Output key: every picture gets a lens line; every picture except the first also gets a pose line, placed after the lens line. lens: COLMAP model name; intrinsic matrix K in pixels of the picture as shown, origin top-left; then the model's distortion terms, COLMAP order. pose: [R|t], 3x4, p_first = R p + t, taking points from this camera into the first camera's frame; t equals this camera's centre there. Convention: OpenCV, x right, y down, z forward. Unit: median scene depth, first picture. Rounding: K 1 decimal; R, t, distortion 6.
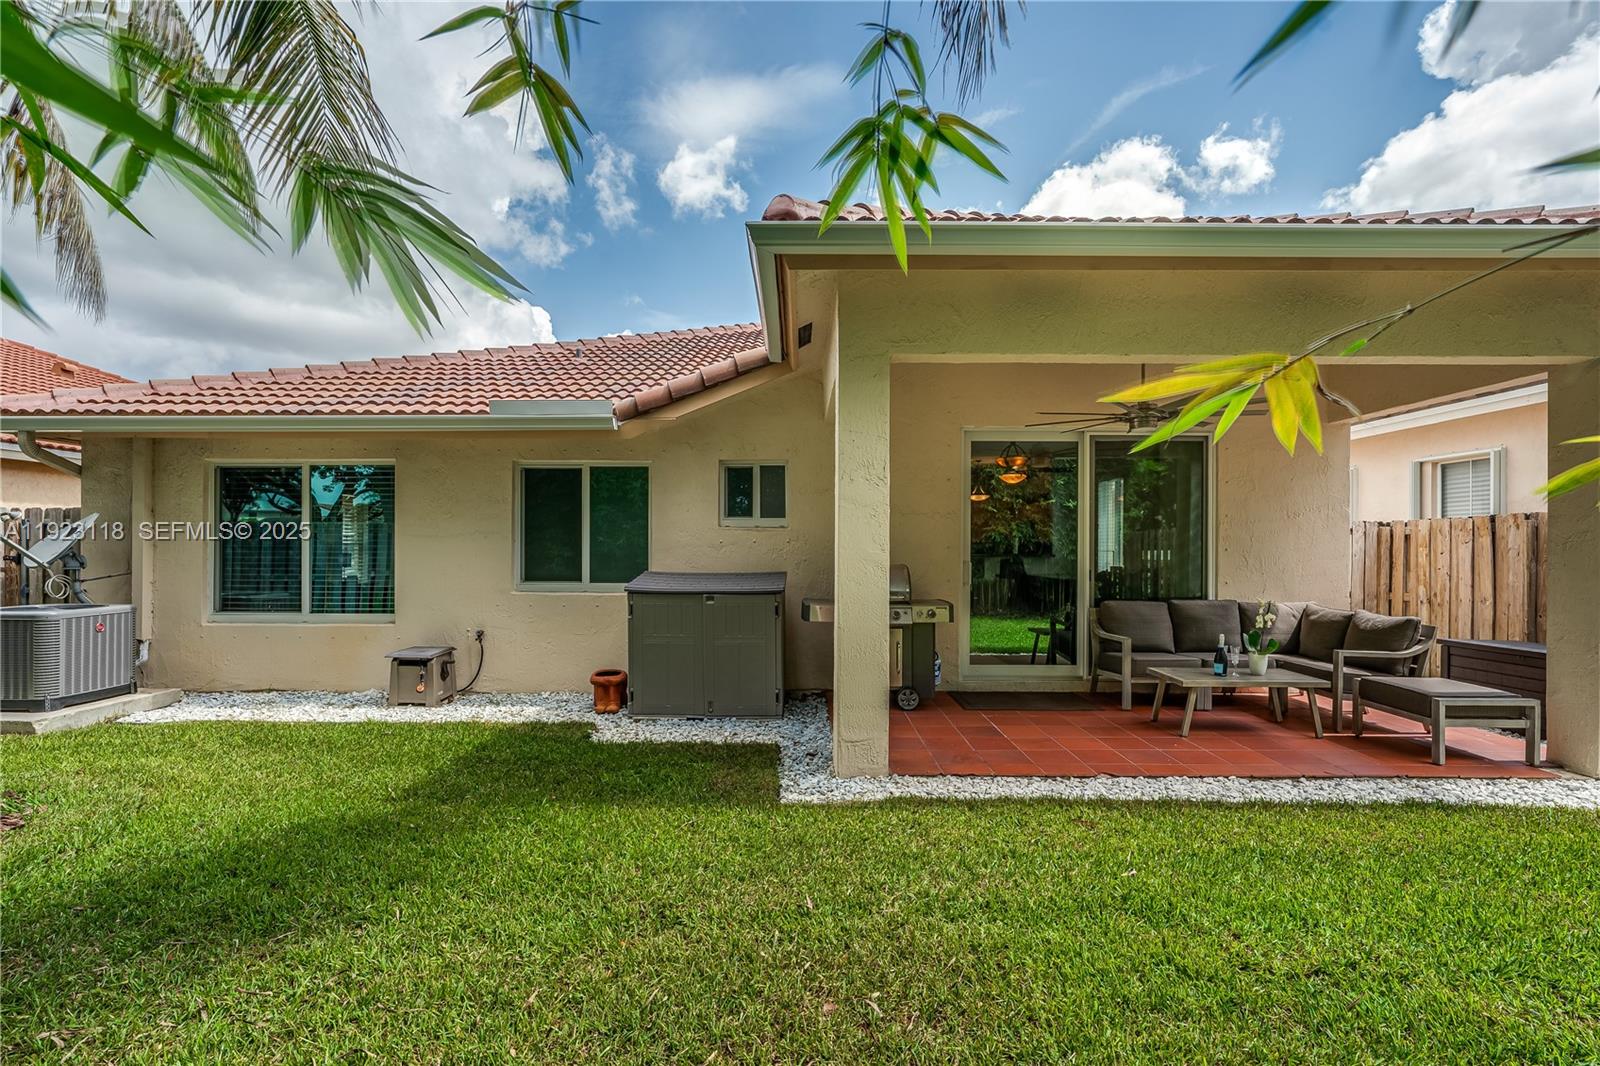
lens RADIAL K [[730.6, 0, 798.8], [0, 730.6, 567.7], [0, 0, 1]] dist [0.001385, -0.000239]
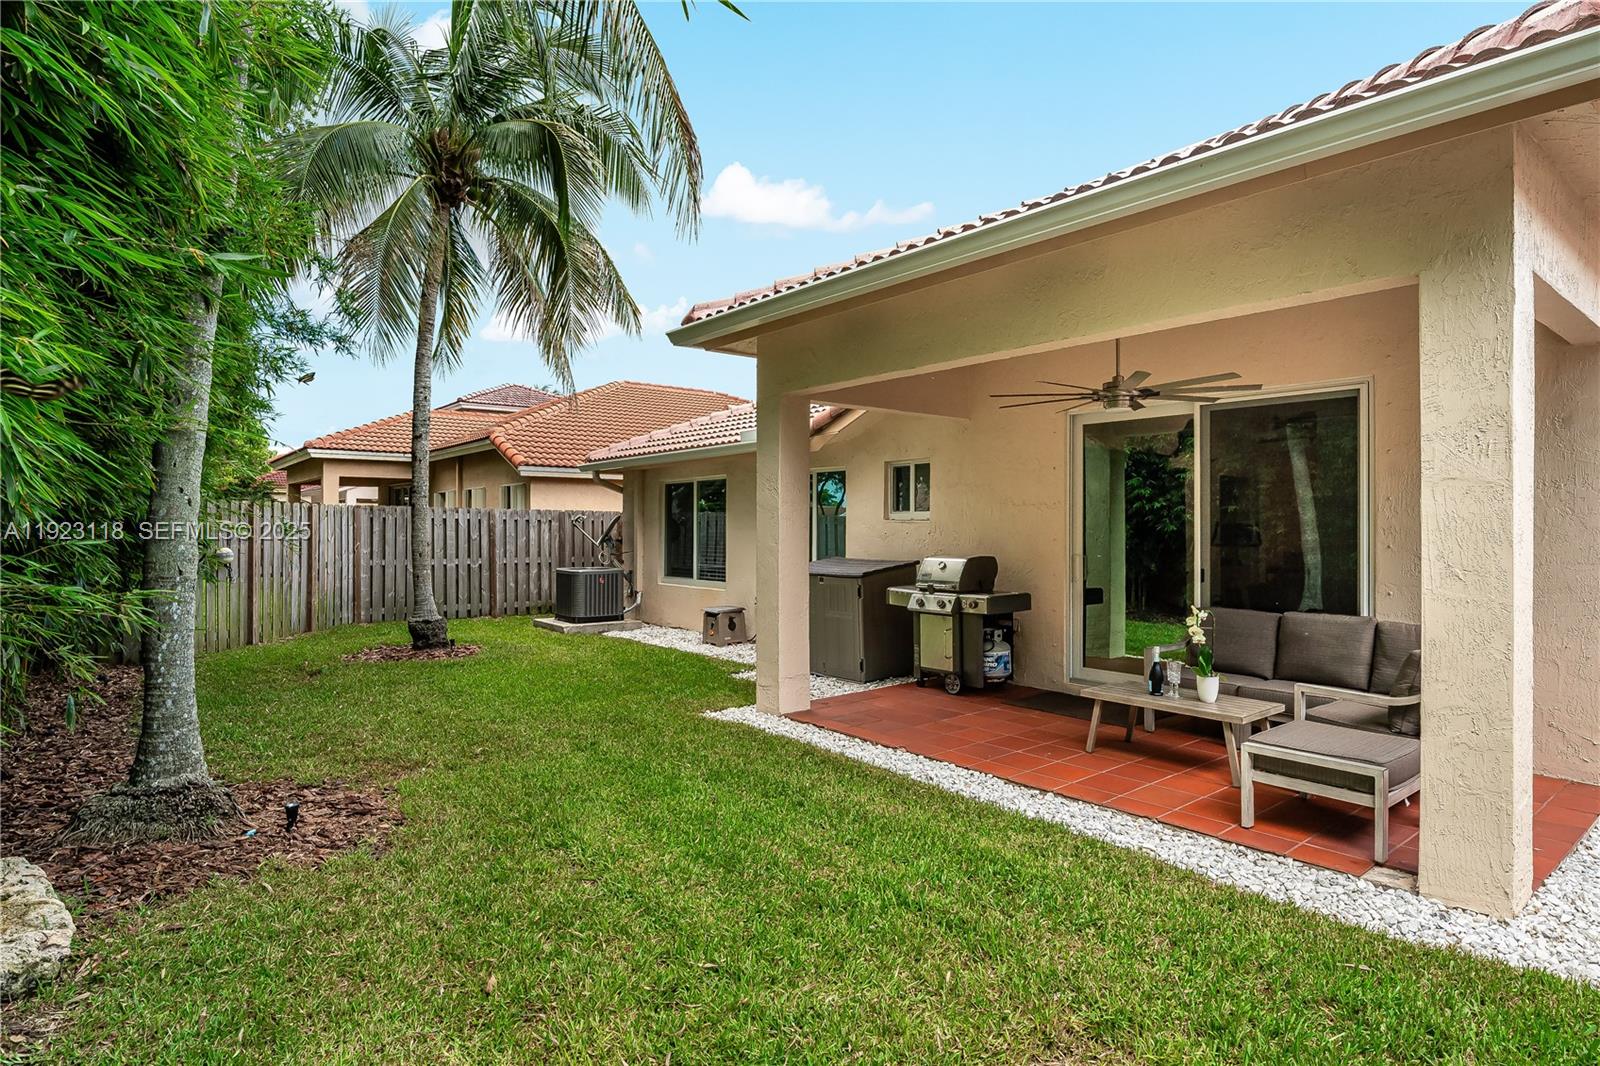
lens RADIAL K [[873.4, 0, 800.0], [0, 873.4, 533.0], [0, 0, 1]] dist [-0.031367, -0.000247]
pose [[0.632874, 0.002799, -0.774249, 0.902024], [-0.020992, 0.999688, -0.013546, -0.013711], [0.773970, 0.024826, 0.632736, 0.031276]]
